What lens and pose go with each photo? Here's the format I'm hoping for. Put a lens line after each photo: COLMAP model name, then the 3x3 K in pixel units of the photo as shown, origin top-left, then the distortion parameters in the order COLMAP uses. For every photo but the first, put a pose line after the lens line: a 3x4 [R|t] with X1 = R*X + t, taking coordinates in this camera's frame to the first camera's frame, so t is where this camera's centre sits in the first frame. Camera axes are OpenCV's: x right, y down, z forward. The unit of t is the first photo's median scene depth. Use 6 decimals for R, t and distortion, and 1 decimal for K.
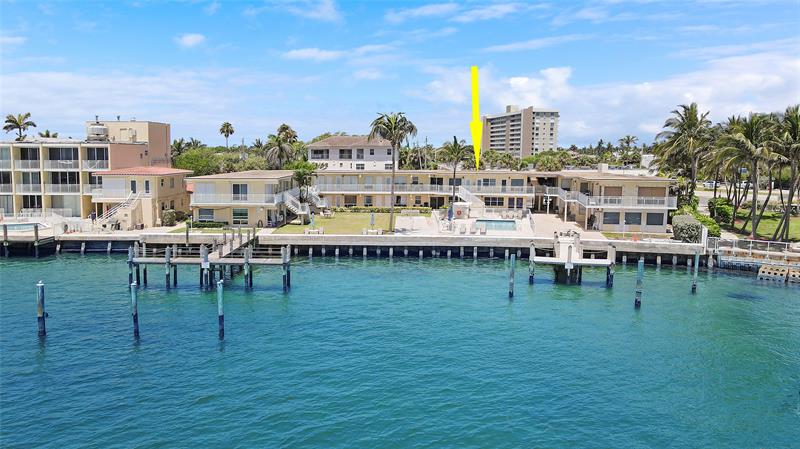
lens RADIAL K [[575.5, 0, 400.0], [0, 575.5, 224.5], [0, 0, 1]] dist [-0.001076, 0.003389]
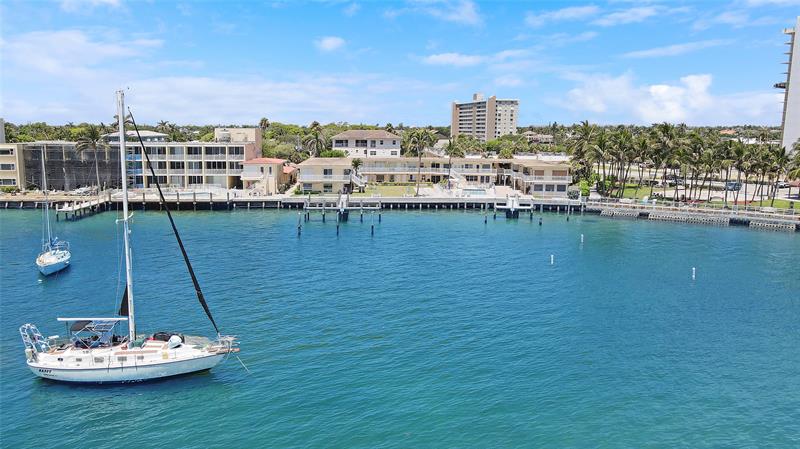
lens RADIAL K [[575.5, 0, 400.0], [0, 575.5, 224.5], [0, 0, 1]] dist [-0.001076, 0.003389]
pose [[0.998059, -0.008278, 0.061722, -0.153758], [0.005608, 0.999046, 0.043307, 0.020334], [-0.062022, -0.042876, 0.997153, -0.668558]]
